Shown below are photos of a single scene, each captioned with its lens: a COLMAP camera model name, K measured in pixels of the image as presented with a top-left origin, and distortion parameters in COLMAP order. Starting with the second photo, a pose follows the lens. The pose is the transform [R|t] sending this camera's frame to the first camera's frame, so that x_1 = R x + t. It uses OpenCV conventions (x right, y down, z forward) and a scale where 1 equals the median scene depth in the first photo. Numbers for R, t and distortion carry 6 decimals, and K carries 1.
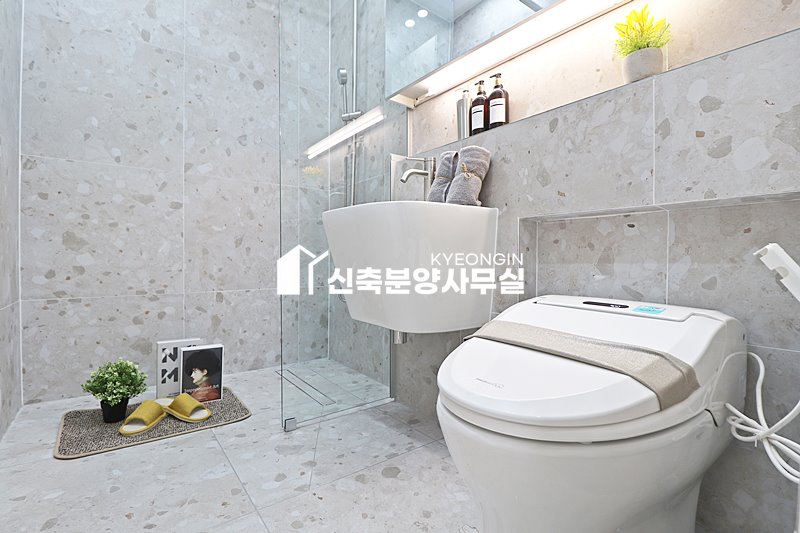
lens RADIAL K [[370.2, 0, 396.0], [0, 370.2, 261.0], [0, 0, 1]] dist [0.000605, -0.013439]
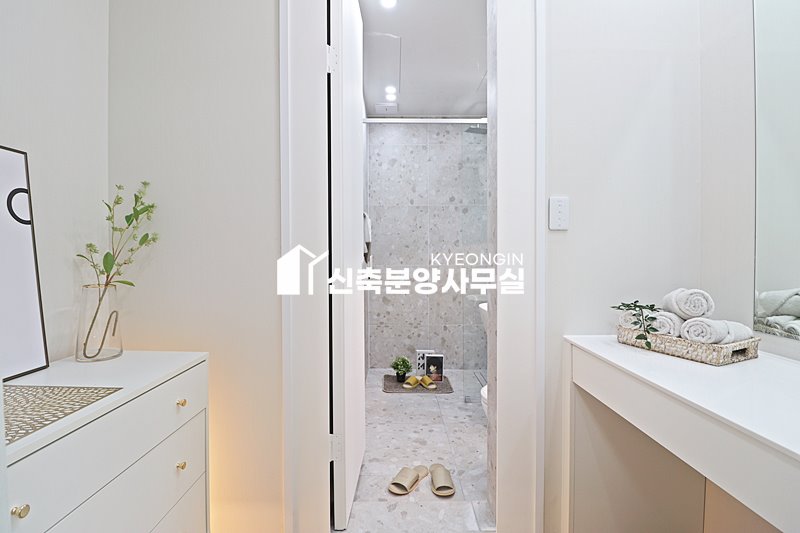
lens RADIAL K [[370.2, 0, 396.0], [0, 370.2, 261.0], [0, 0, 1]] dist [0.000605, -0.013439]
pose [[0.794811, 0.004812, -0.606838, 0.595817], [0.000469, 0.999963, 0.008544, -0.331369], [0.606856, -0.007075, 0.794780, -0.829952]]
